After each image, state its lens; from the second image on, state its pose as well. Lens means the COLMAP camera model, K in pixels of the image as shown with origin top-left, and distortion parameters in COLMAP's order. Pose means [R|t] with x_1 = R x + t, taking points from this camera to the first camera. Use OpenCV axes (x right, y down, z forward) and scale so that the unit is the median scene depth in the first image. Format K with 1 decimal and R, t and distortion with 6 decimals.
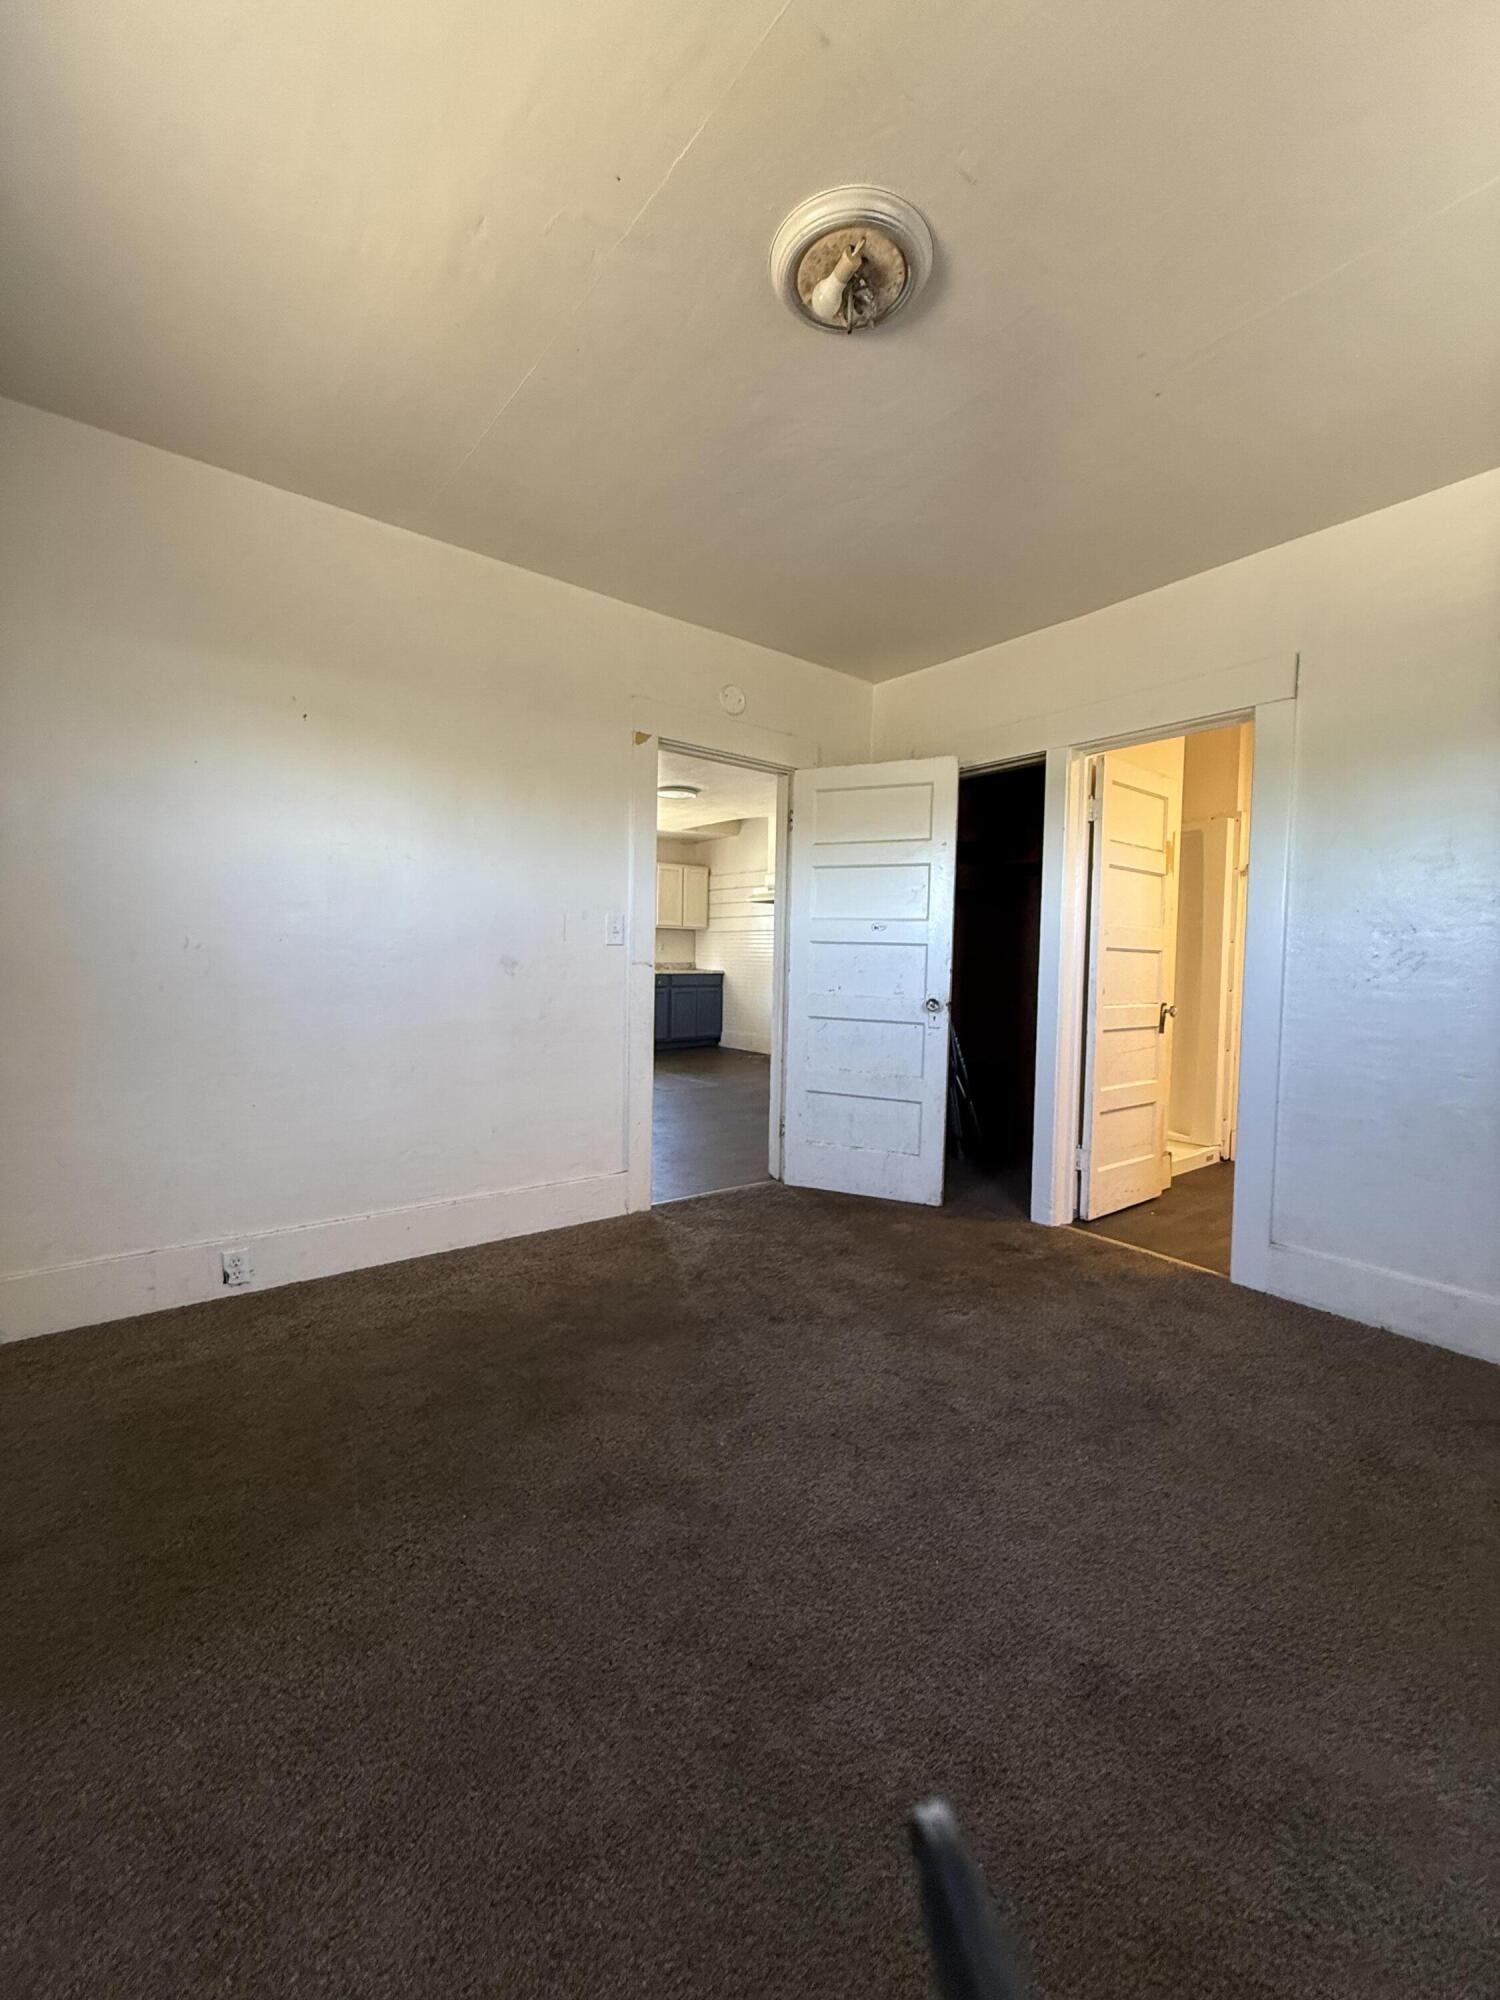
lens RADIAL K [[798.8, 0, 753.8], [0, 798.8, 990.6], [0, 0, 1]] dist [0.000222, 0.000285]
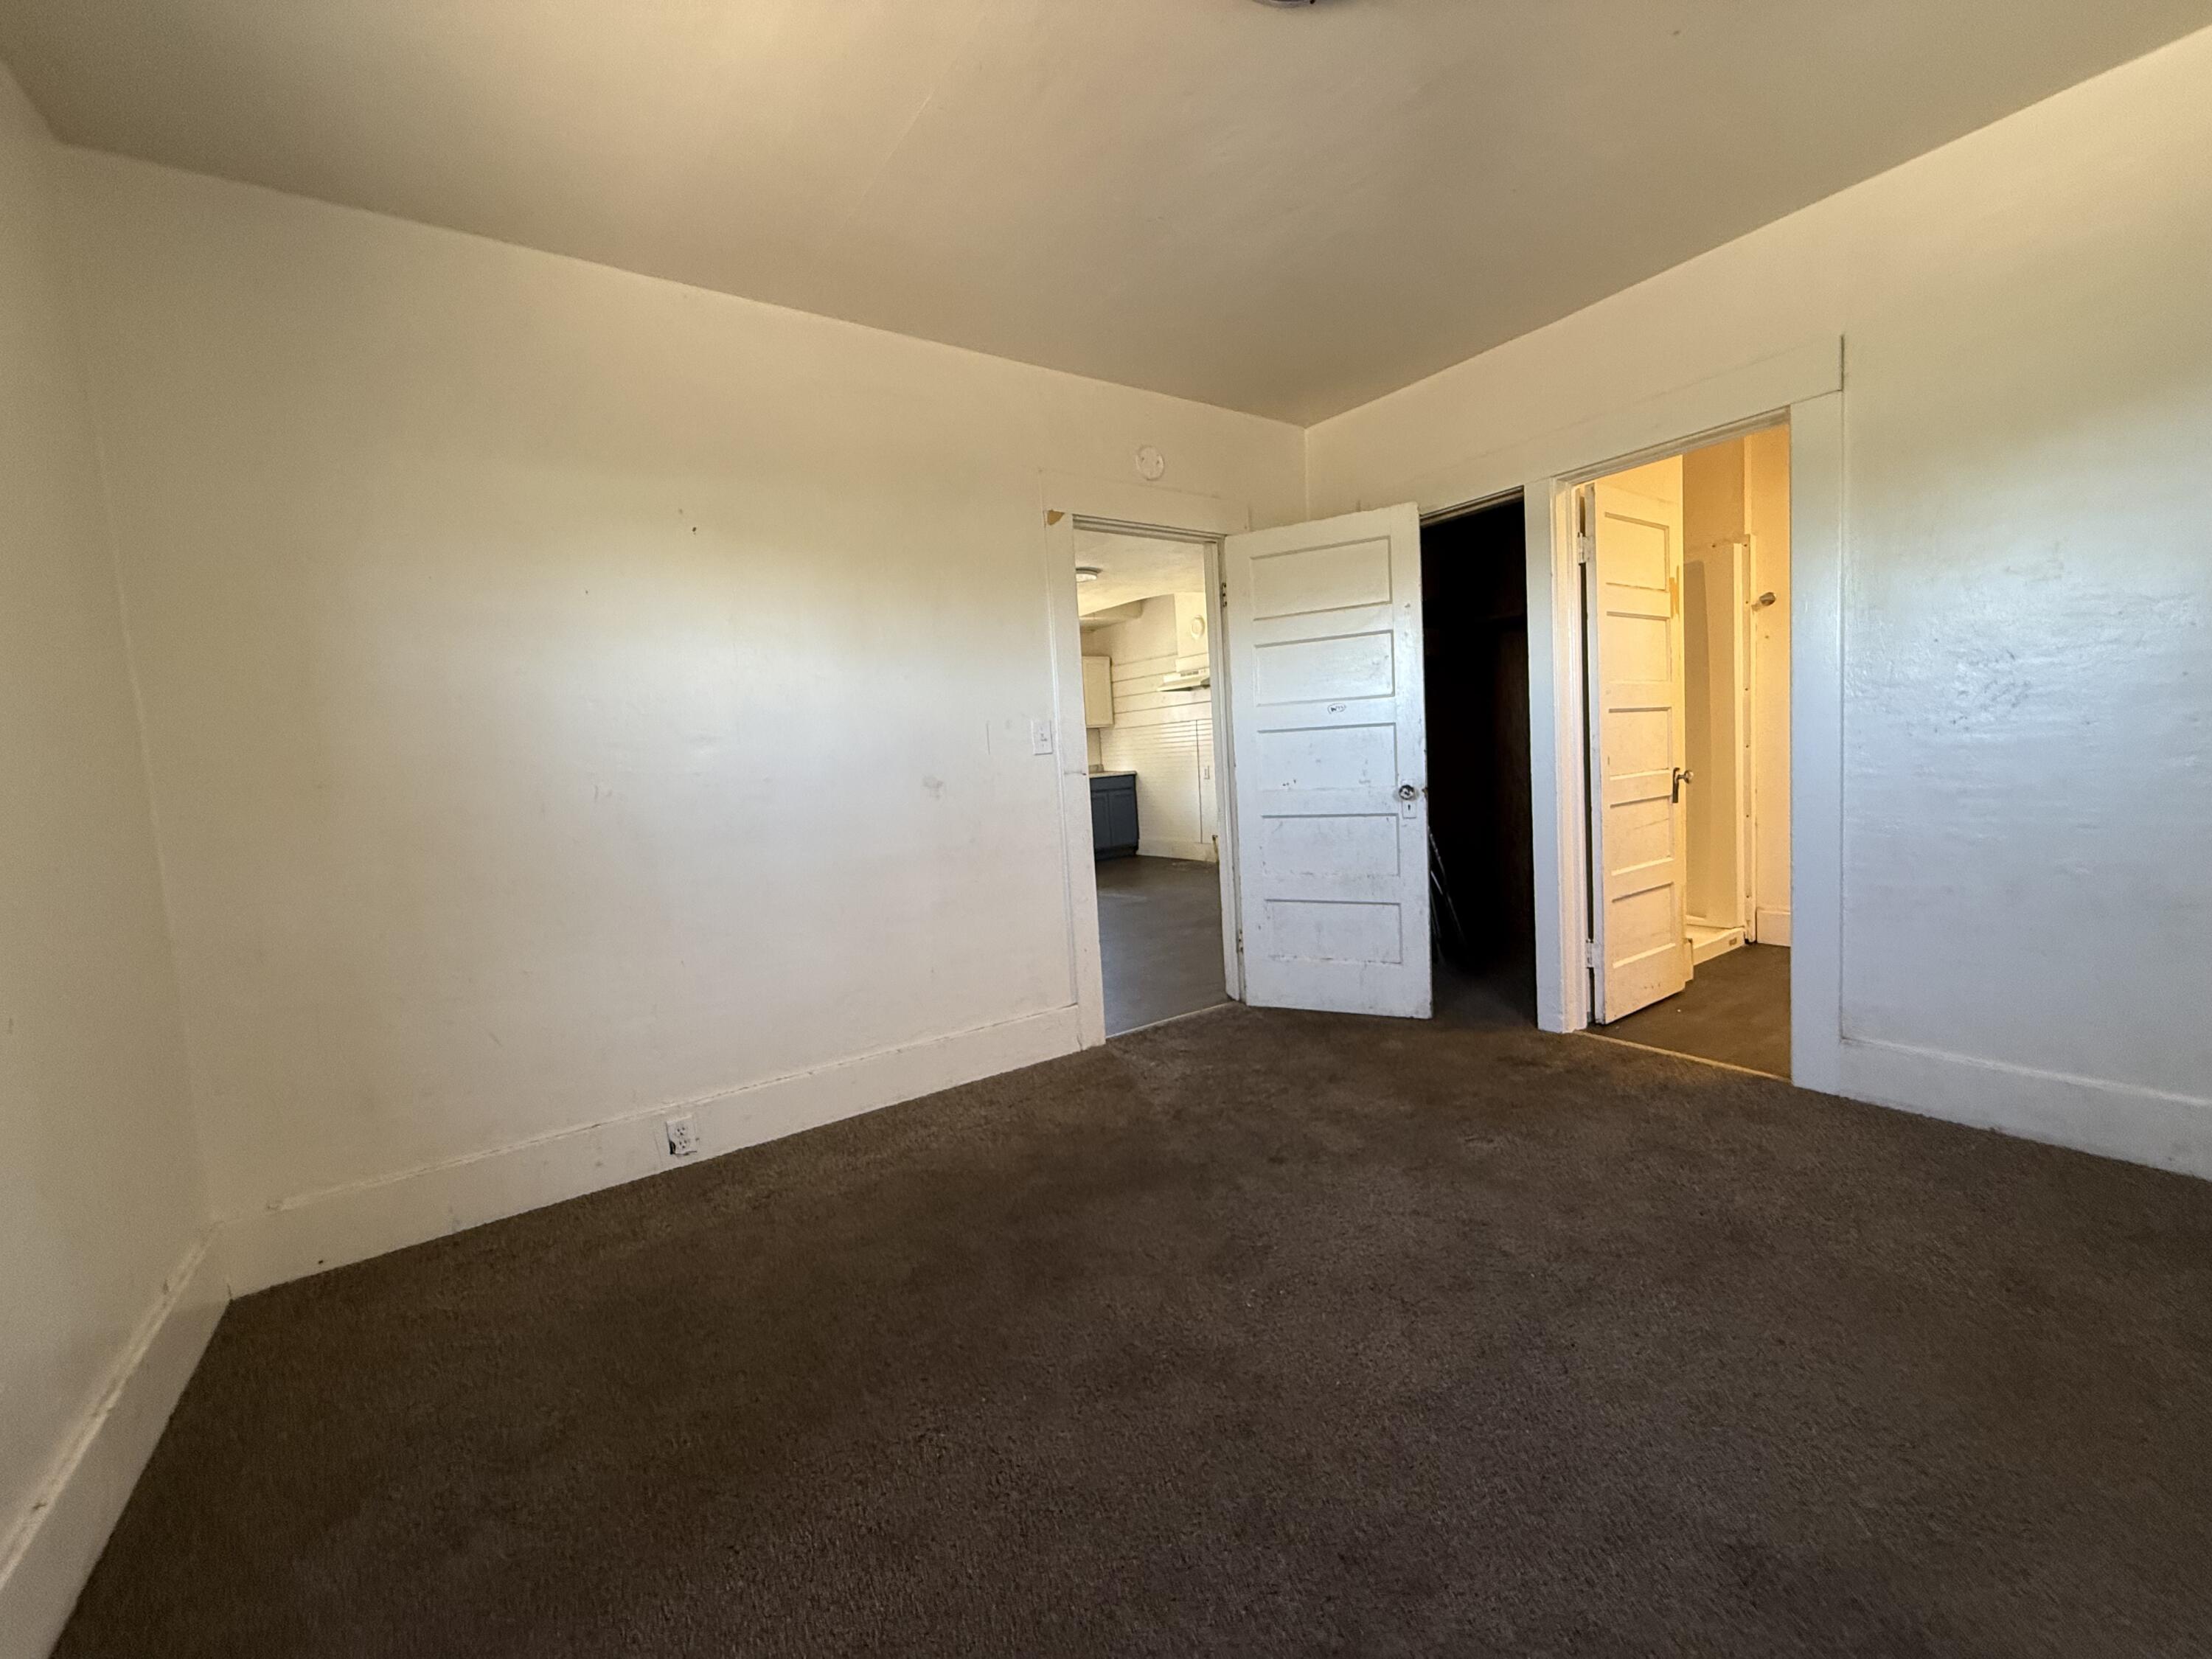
lens RADIAL K [[883.5, 0, 1104.7], [0, 883.5, 826.2], [0, 0, 1]] dist [0.000222, 0.000285]
pose [[0.995100, -0.078793, -0.059723, -0.068080], [0.081123, 0.995993, 0.037644, -0.010884], [0.056517, -0.042304, 0.997505, 0.019594]]
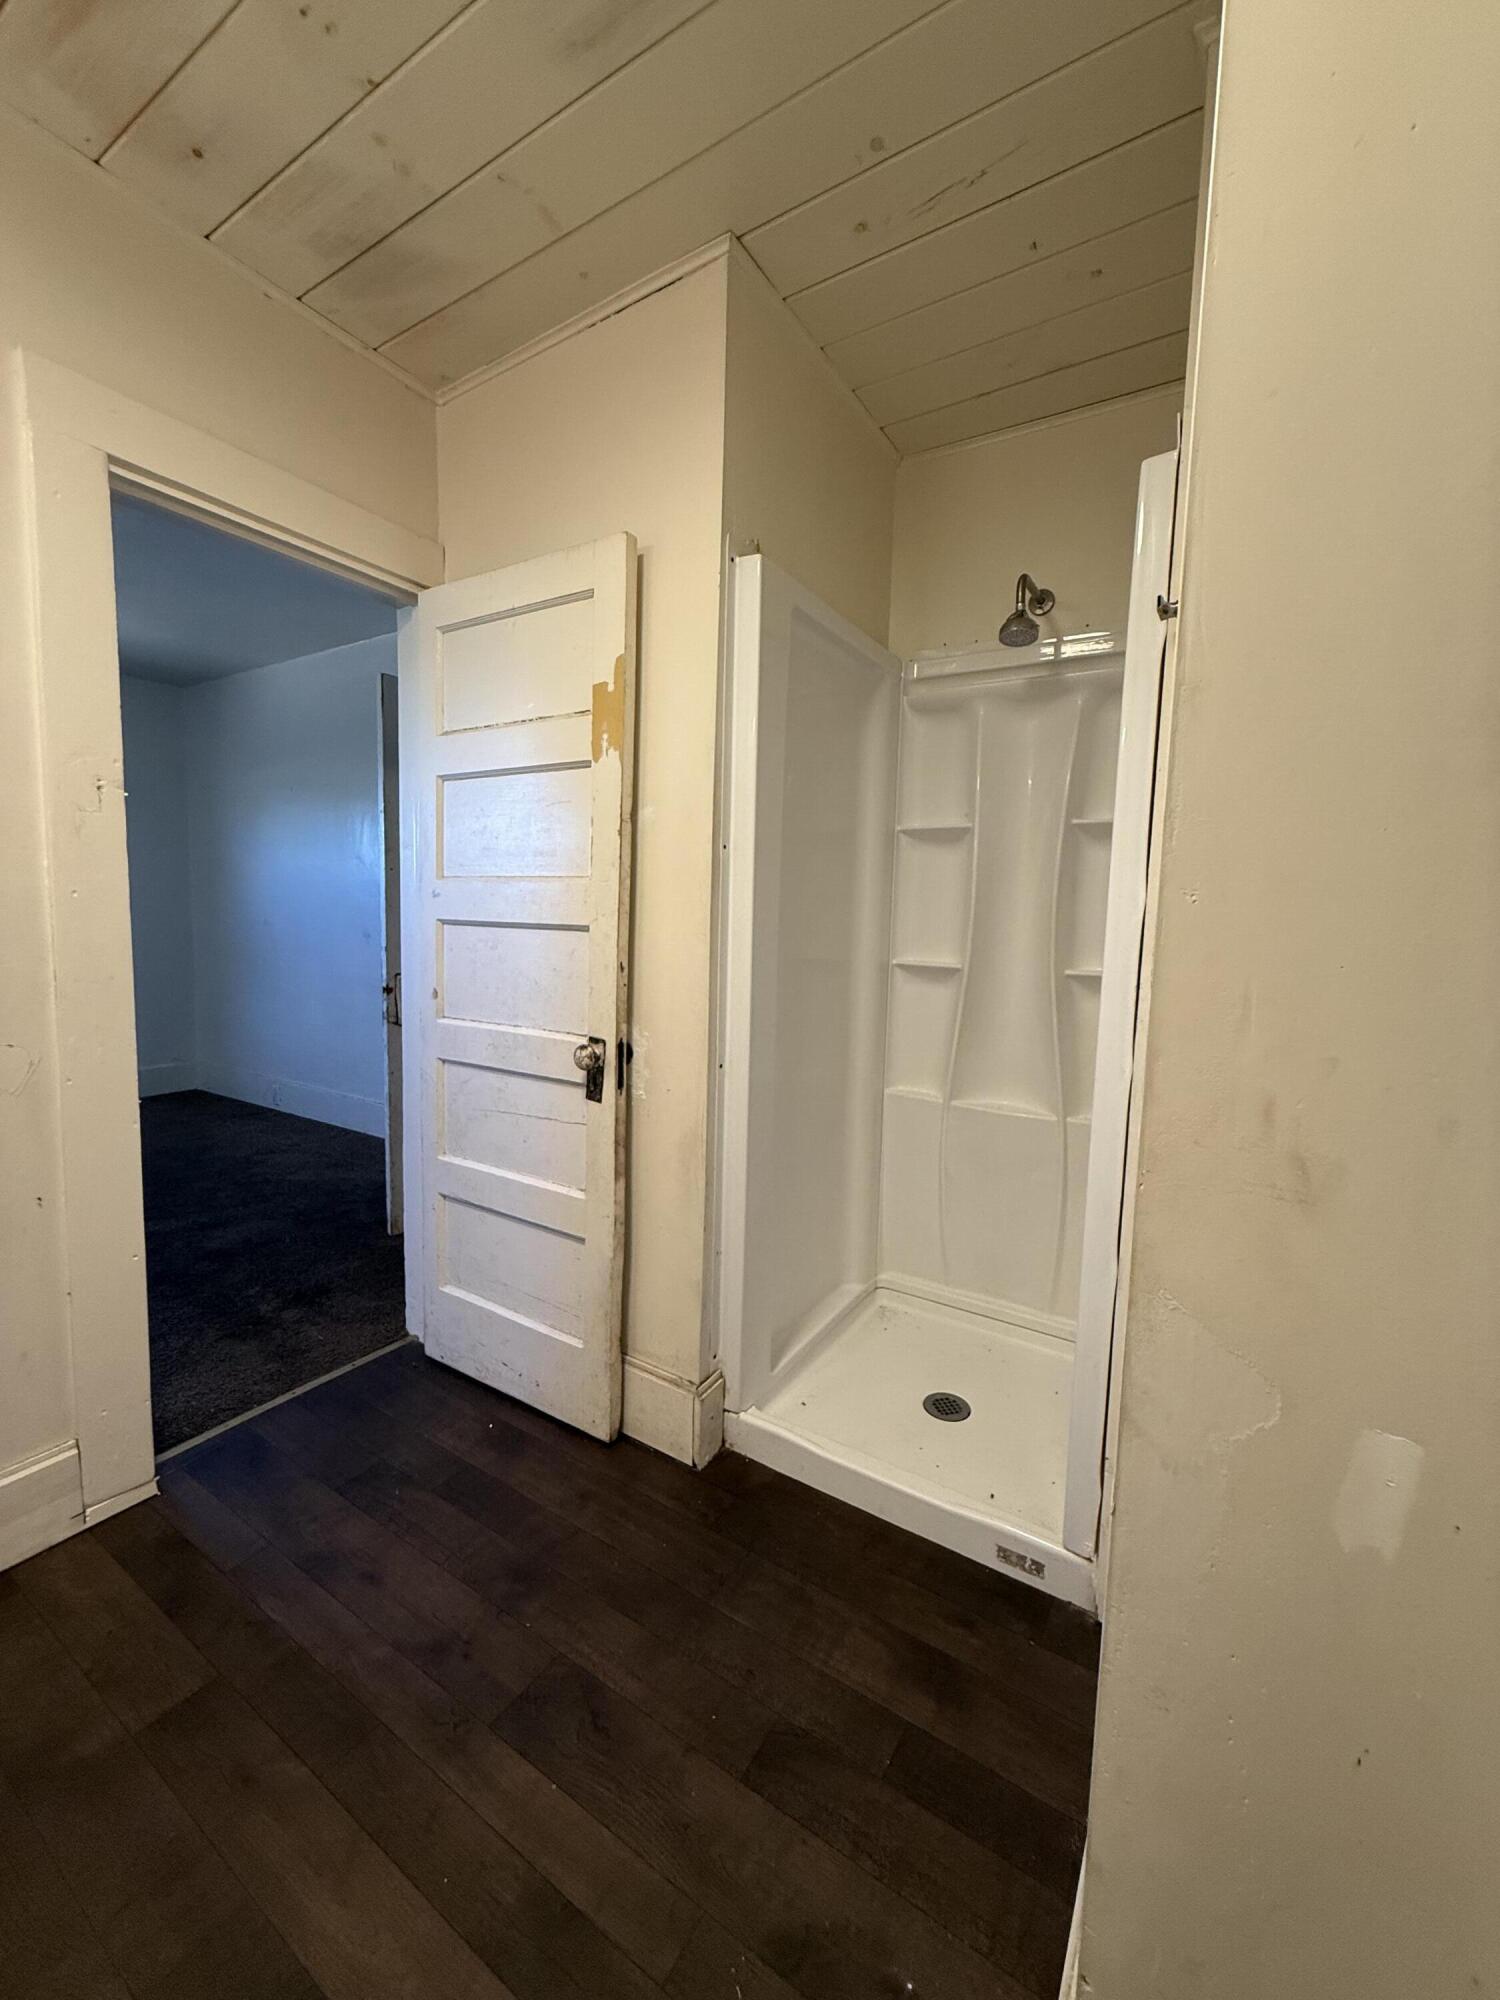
lens RADIAL K [[798.8, 0, 751.1], [0, 798.8, 997.5], [0, 0, 1]] dist [0.000222, 0.000285]
pose [[0.346978, 0.080096, -0.934447, 1.409287], [-0.058719, 0.996247, 0.063590, -0.062289], [0.936033, 0.032806, 0.350379, 1.326611]]
